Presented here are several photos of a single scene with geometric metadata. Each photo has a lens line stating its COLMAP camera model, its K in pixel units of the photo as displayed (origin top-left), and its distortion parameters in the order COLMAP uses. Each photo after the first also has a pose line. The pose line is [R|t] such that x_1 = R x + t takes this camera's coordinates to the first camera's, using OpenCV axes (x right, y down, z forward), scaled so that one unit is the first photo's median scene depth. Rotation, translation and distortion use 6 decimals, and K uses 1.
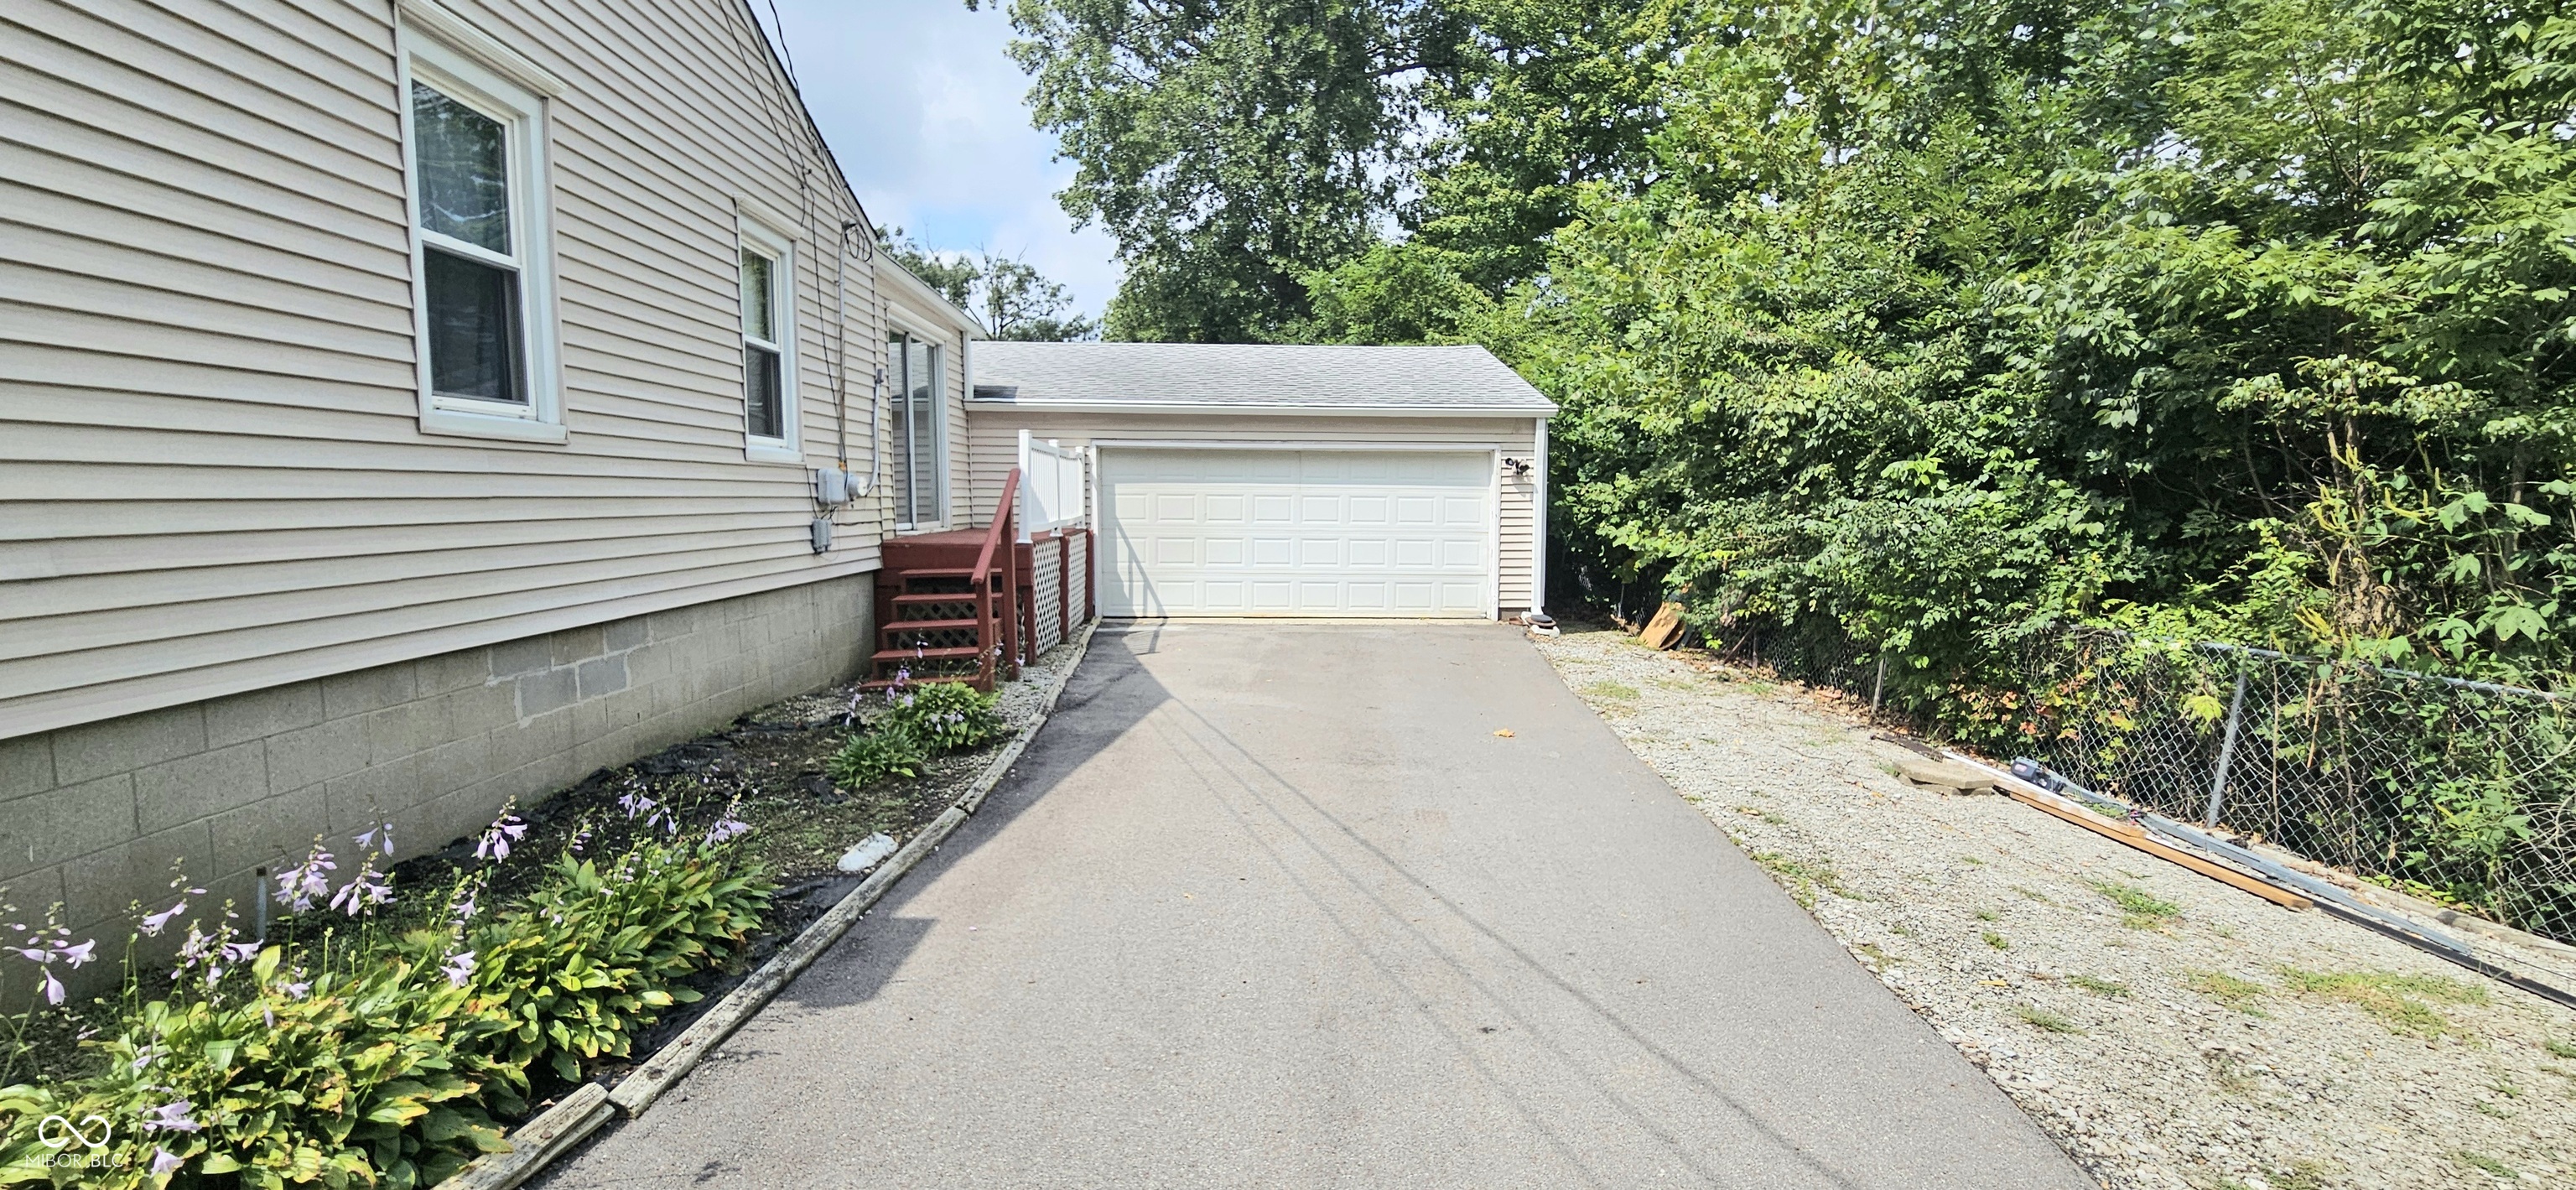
lens RADIAL K [[1058.3, 0, 1282.3], [0, 1058.3, 599.0], [0, 0, 1]] dist [-0.000430, -0.000329]
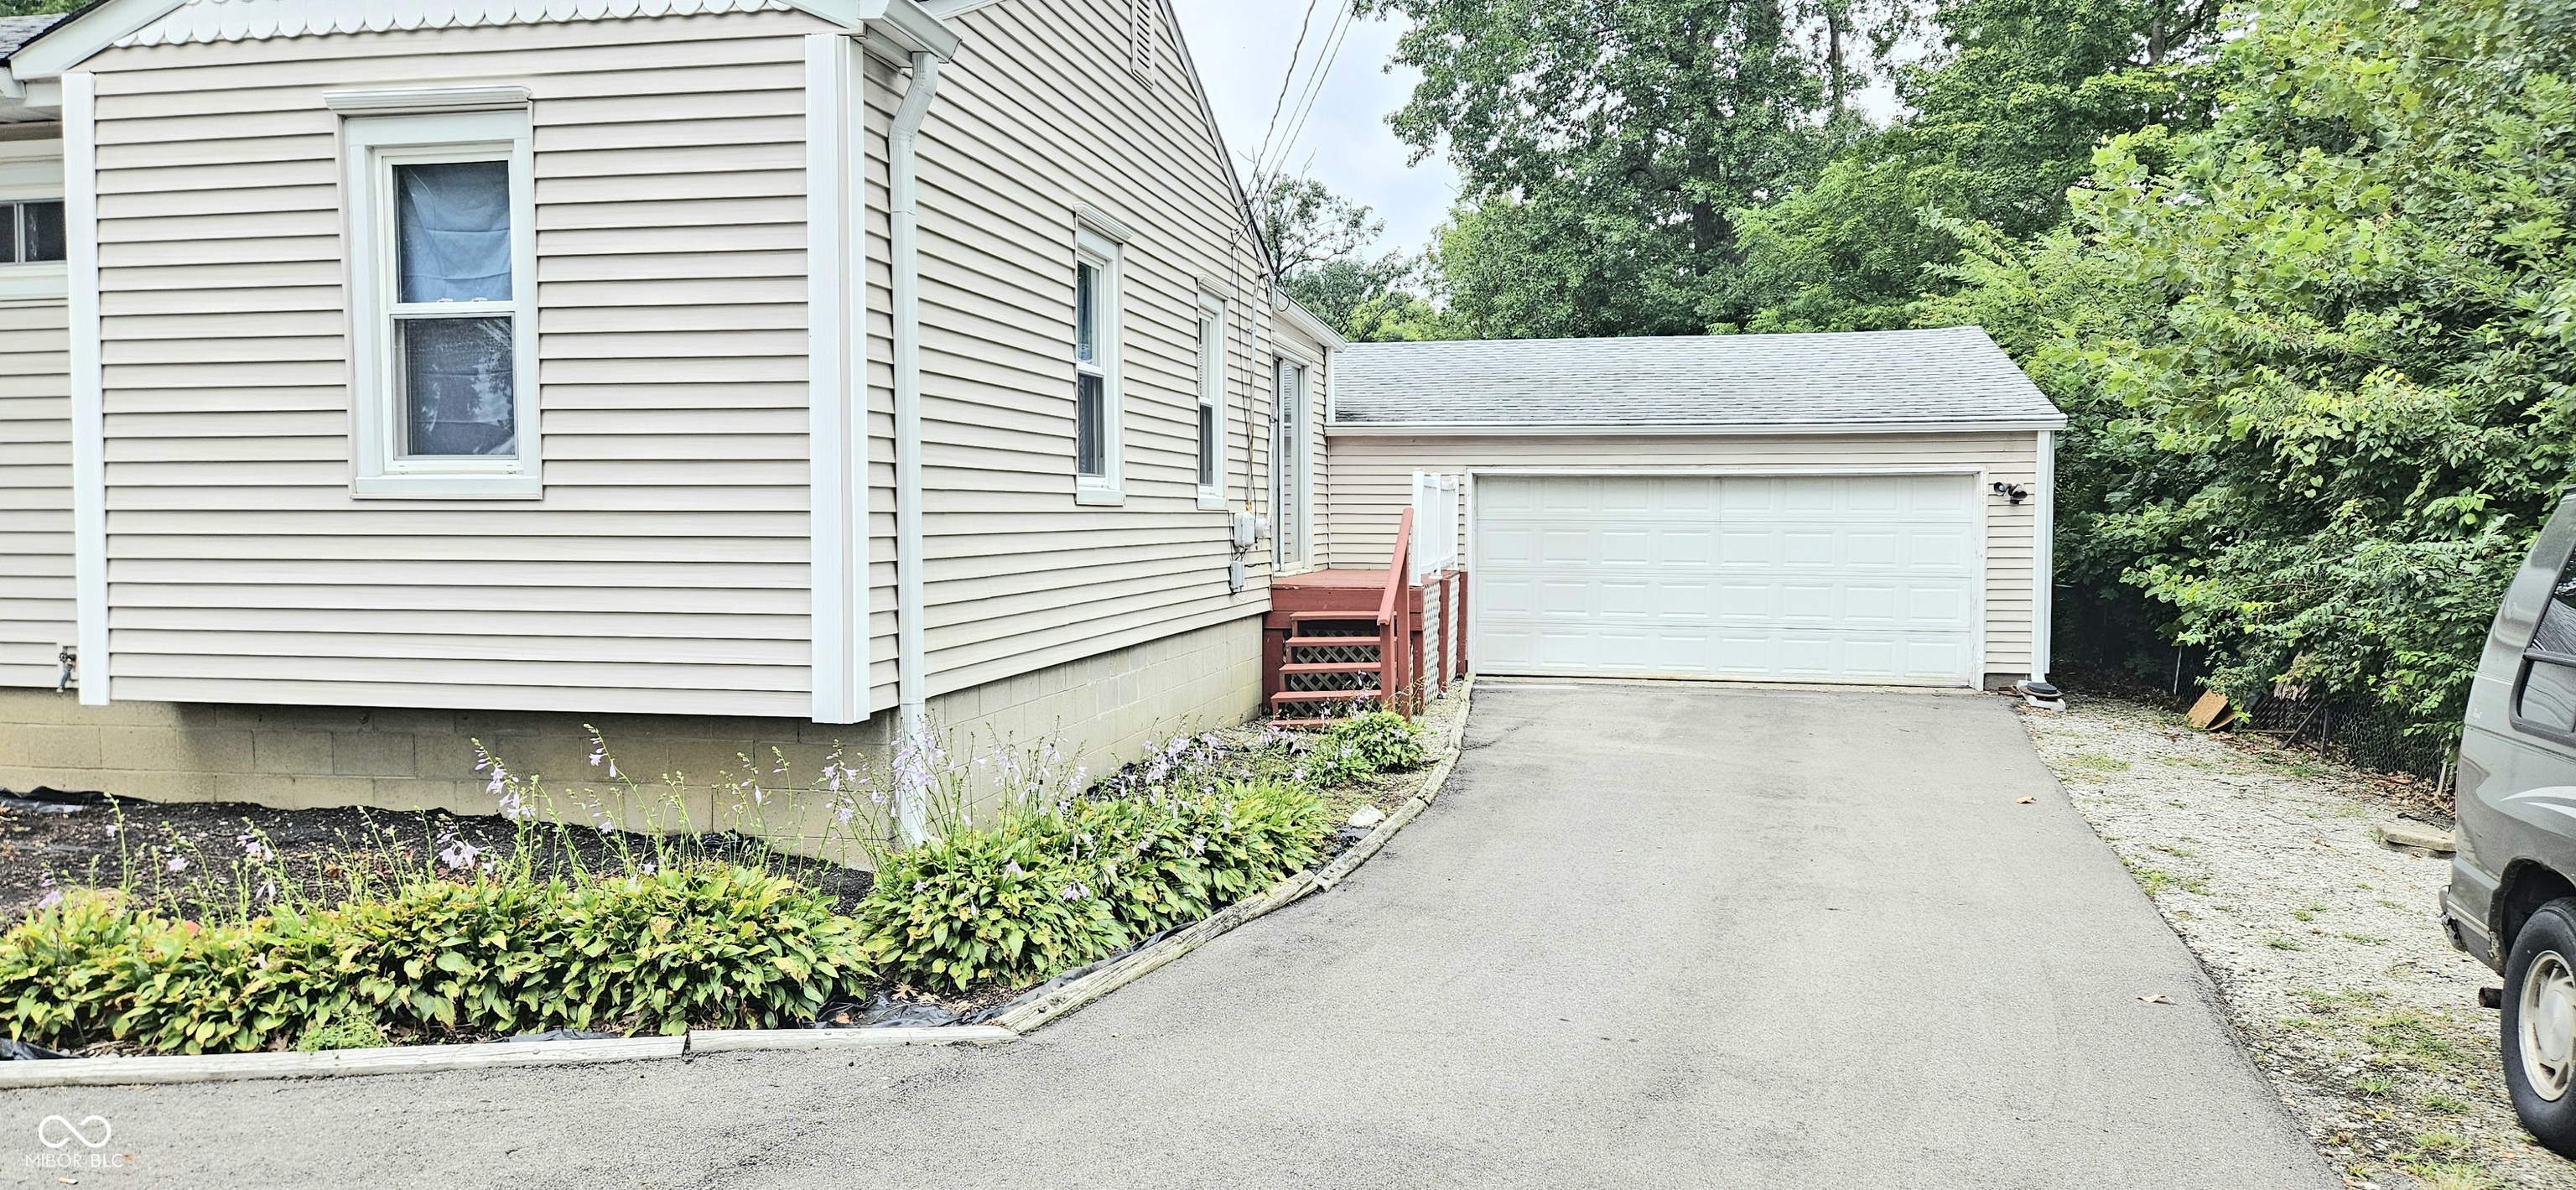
lens RADIAL K [[1713.9, 0, 1263.2], [0, 1713.9, 609.0], [0, 0, 1]] dist [0.039488, -0.021209]
pose [[0.969116, 0.010105, -0.246396, 0.002670], [-0.020576, 0.998989, -0.039960, 0.024019], [0.245744, 0.043796, 0.968345, -0.387056]]
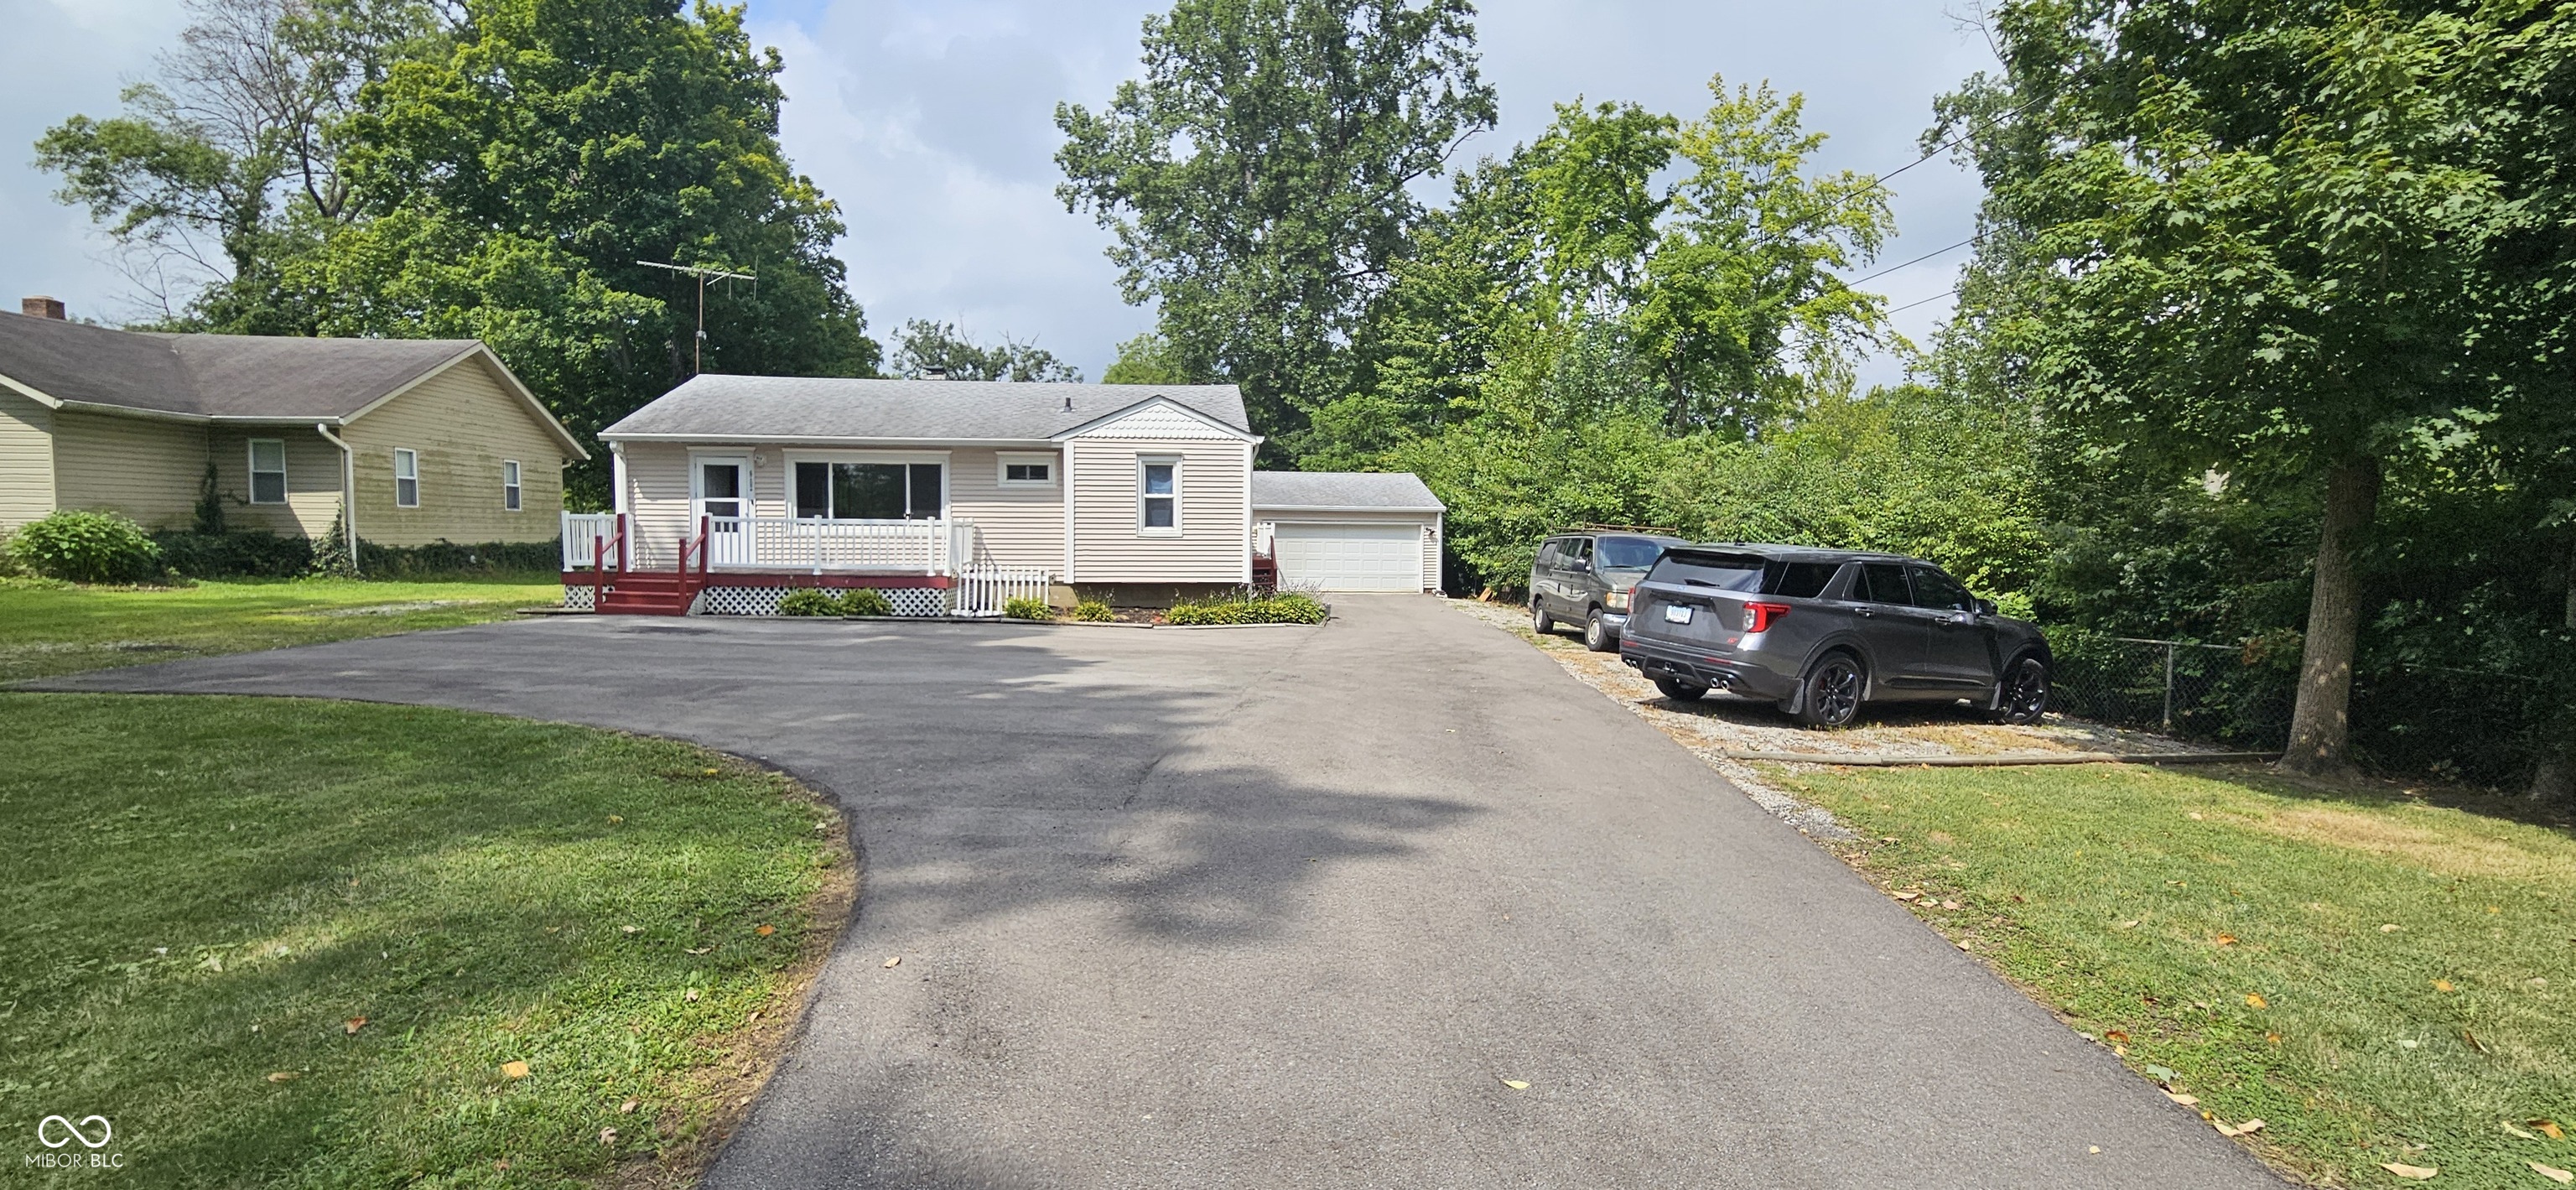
lens RADIAL K [[1058.3, 0, 1290.1], [0, 1058.3, 597.8], [0, 0, 1]] dist [-0.000430, -0.000329]
pose [[0.996726, -0.002898, 0.080802, -0.333511], [0.005690, 0.999394, -0.034342, 0.123638], [-0.080653, 0.034689, 0.996138, -1.567587]]
